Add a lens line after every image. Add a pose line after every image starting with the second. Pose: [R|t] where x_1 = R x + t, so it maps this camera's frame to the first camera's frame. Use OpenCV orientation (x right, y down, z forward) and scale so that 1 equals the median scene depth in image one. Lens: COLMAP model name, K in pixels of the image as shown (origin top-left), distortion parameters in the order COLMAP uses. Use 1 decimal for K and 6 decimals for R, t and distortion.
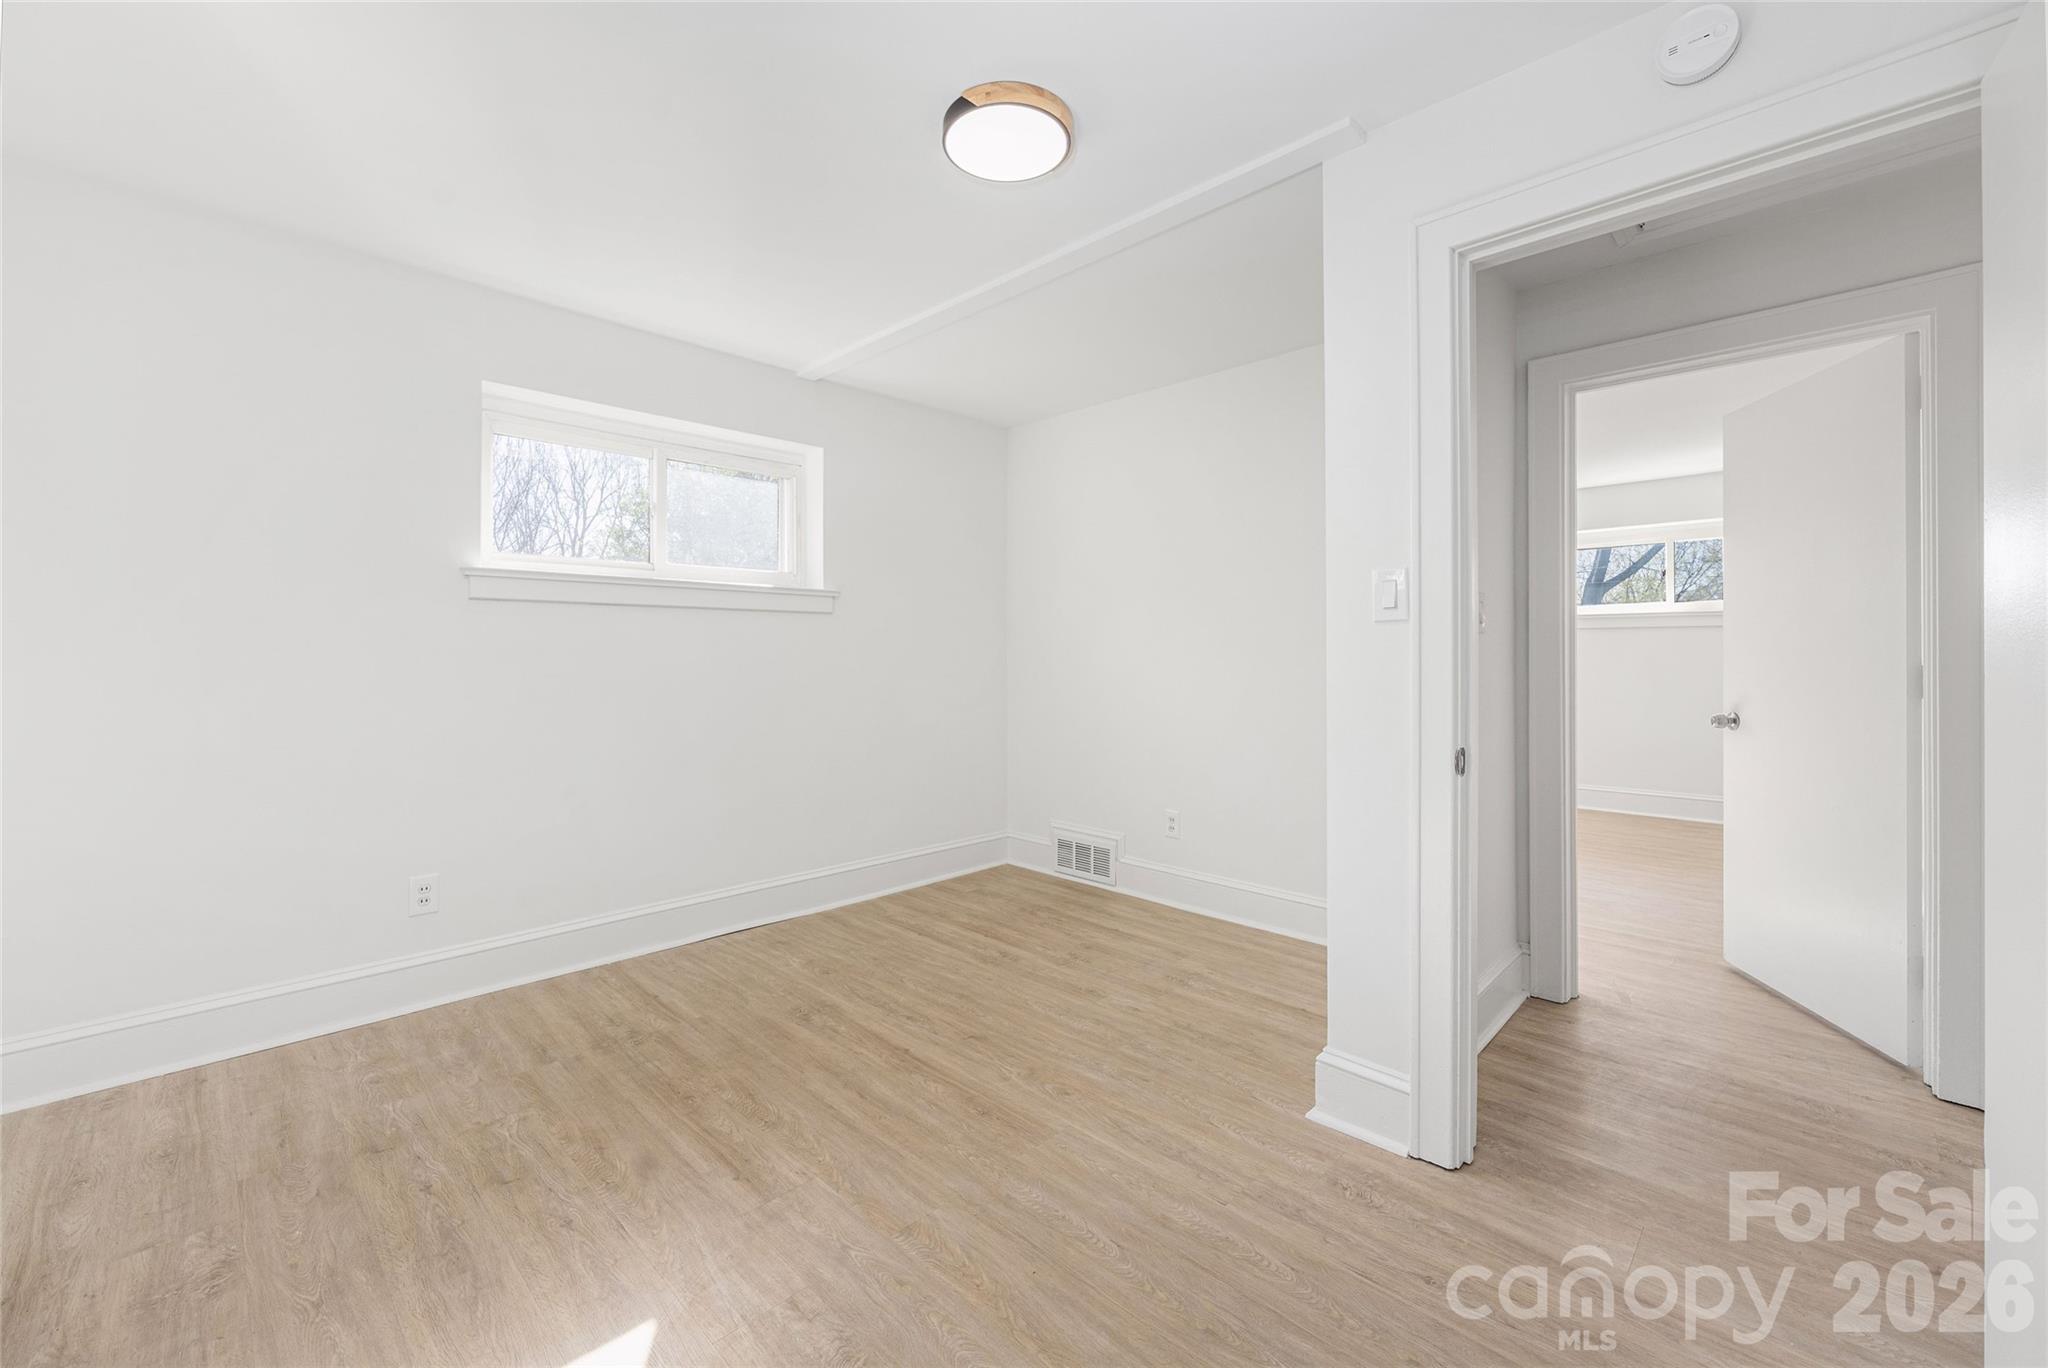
lens RADIAL K [[824.0, 0, 1023.3], [0, 824.0, 654.9], [0, 0, 1]] dist [-0.003060, -0.000107]
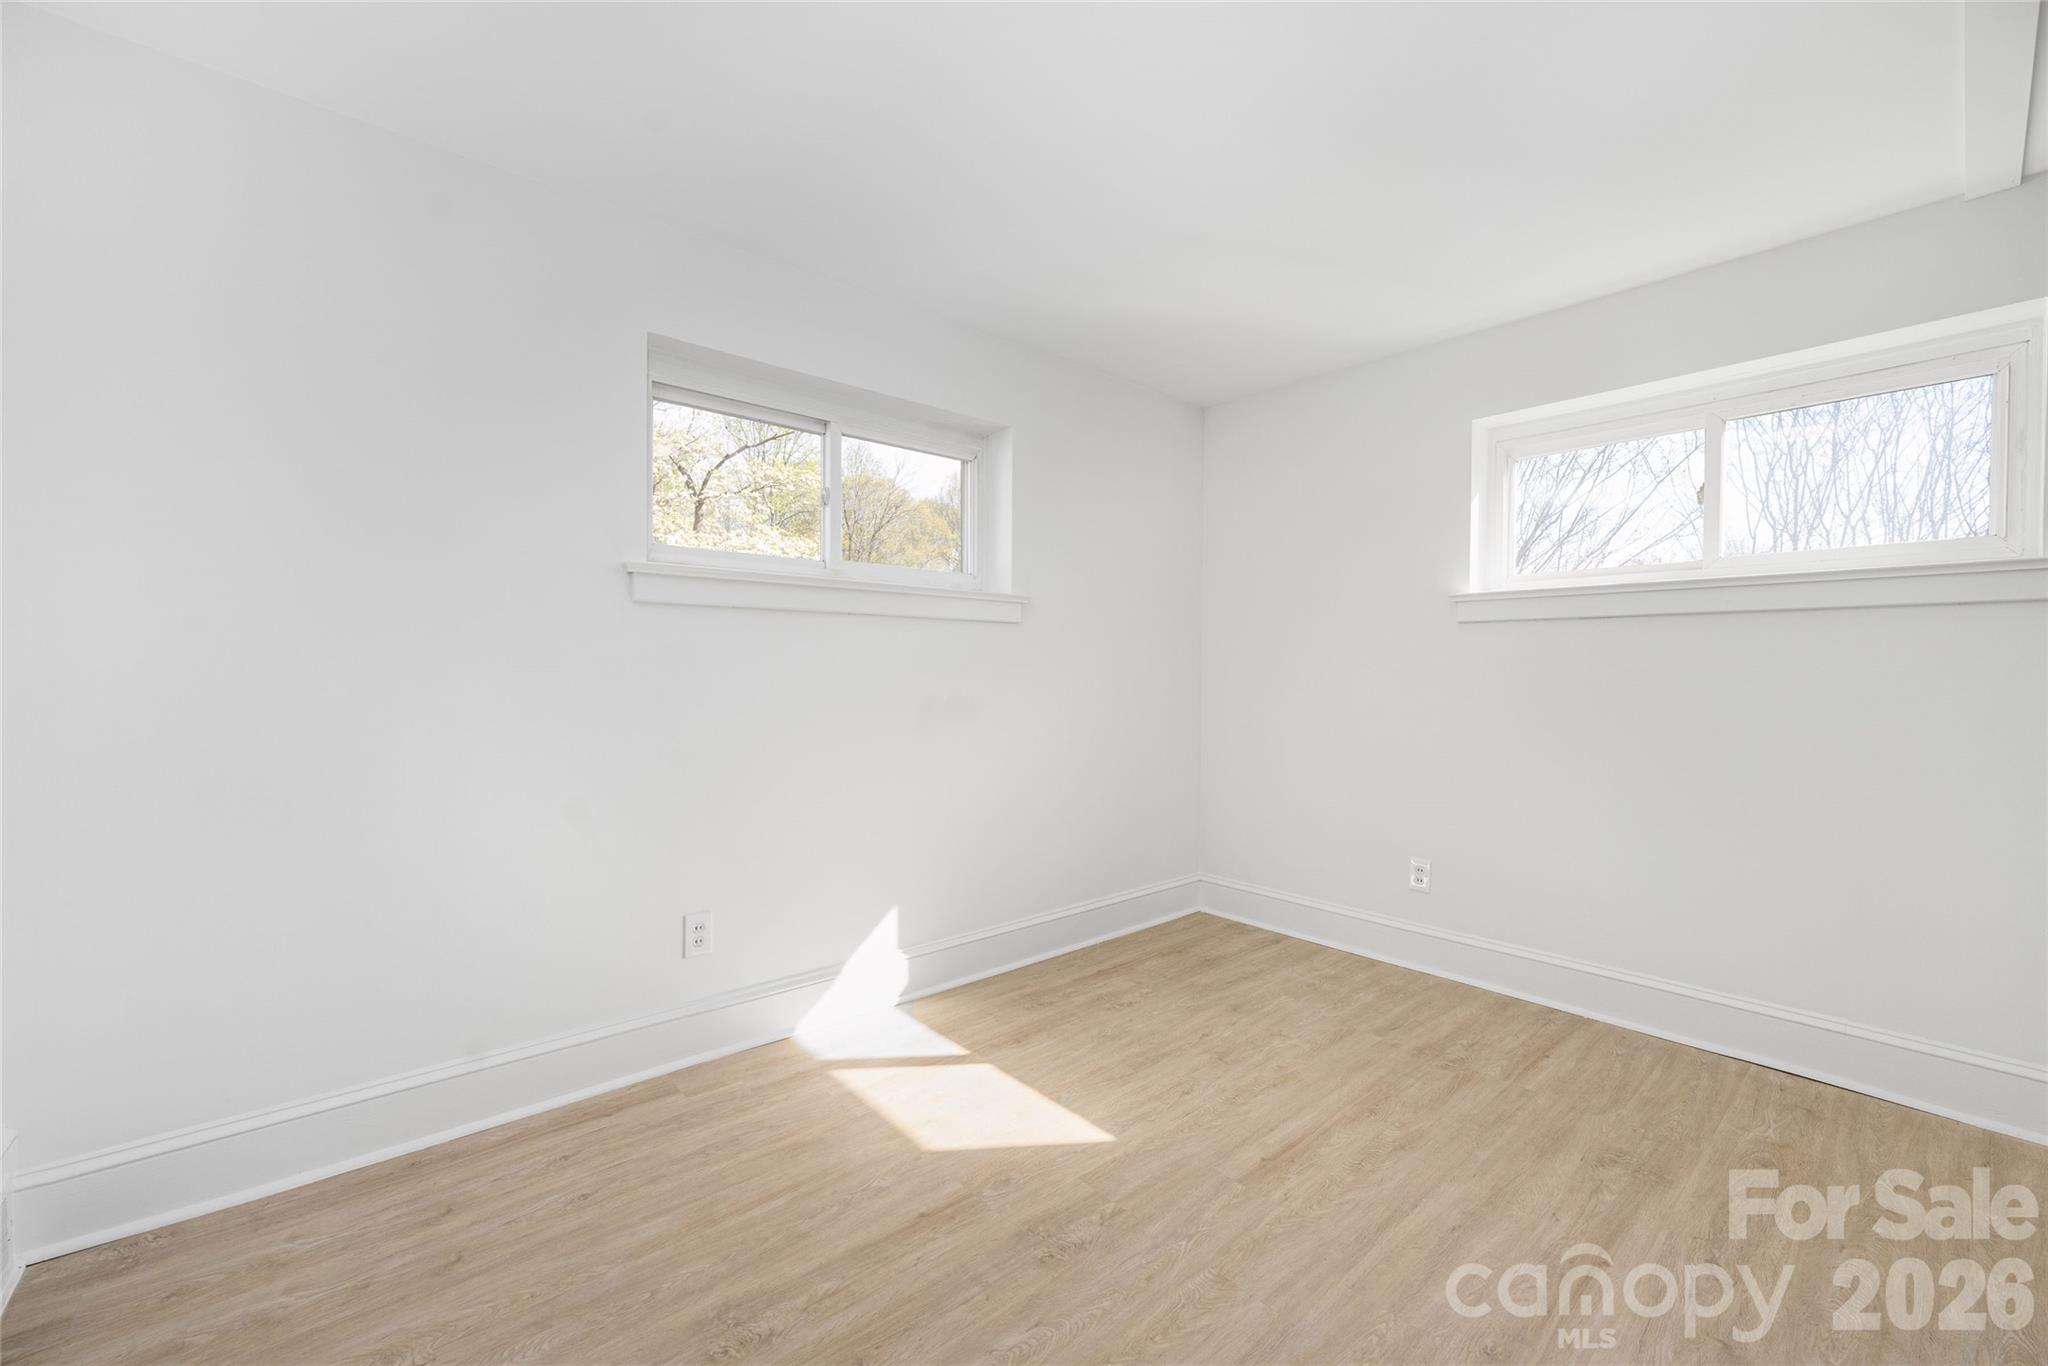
lens RADIAL K [[818.7, 0, 1019.0], [0, 818.7, 685.7], [0, 0, 1]] dist [-0.005026, 0.000010]
pose [[-0.081079, 0.014938, -0.996596, 0.568369], [-0.007739, 0.999848, 0.015617, 0.004075], [0.996678, 0.008979, -0.080951, 0.594729]]
